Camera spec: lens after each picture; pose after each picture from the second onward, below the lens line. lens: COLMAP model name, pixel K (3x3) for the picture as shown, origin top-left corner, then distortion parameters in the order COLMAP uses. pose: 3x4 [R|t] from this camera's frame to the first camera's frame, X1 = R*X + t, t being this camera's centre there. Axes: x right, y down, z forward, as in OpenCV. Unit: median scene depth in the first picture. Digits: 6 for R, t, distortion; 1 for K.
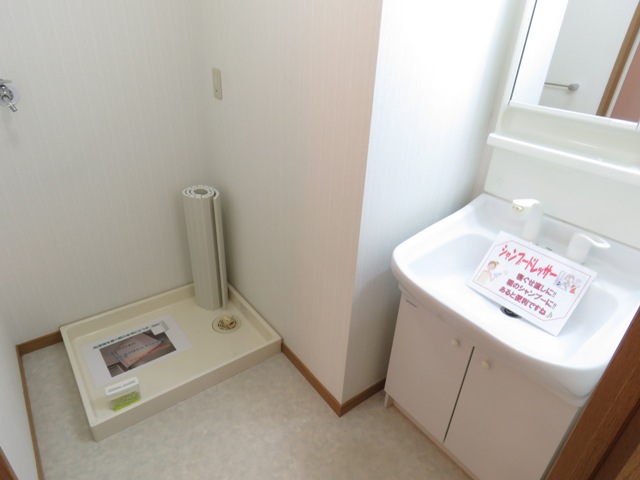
lens RADIAL K [[405.4, 0, 319.3], [0, 405.4, 241.0], [0, 0, 1]] dist [-0.007841, -0.001103]
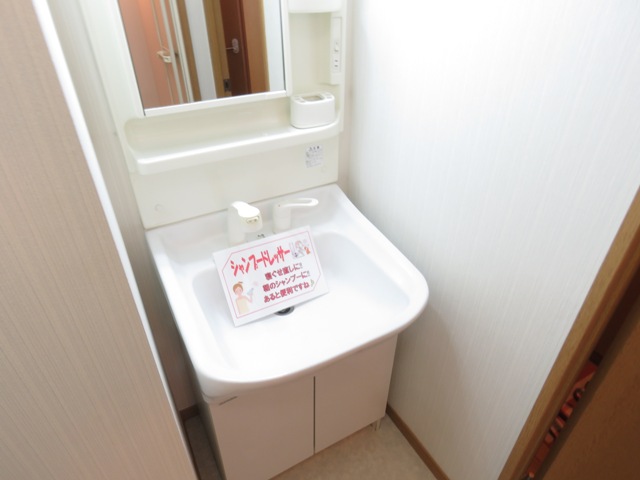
lens RADIAL K [[405.4, 0, 319.6], [0, 405.4, 238.1], [0, 0, 1]] dist [-0.007841, -0.001103]
pose [[0.143926, -0.582634, 0.799889, -0.178598], [0.493478, 0.742889, 0.452323, -0.340438], [-0.857768, 0.329626, 0.394438, 0.511258]]
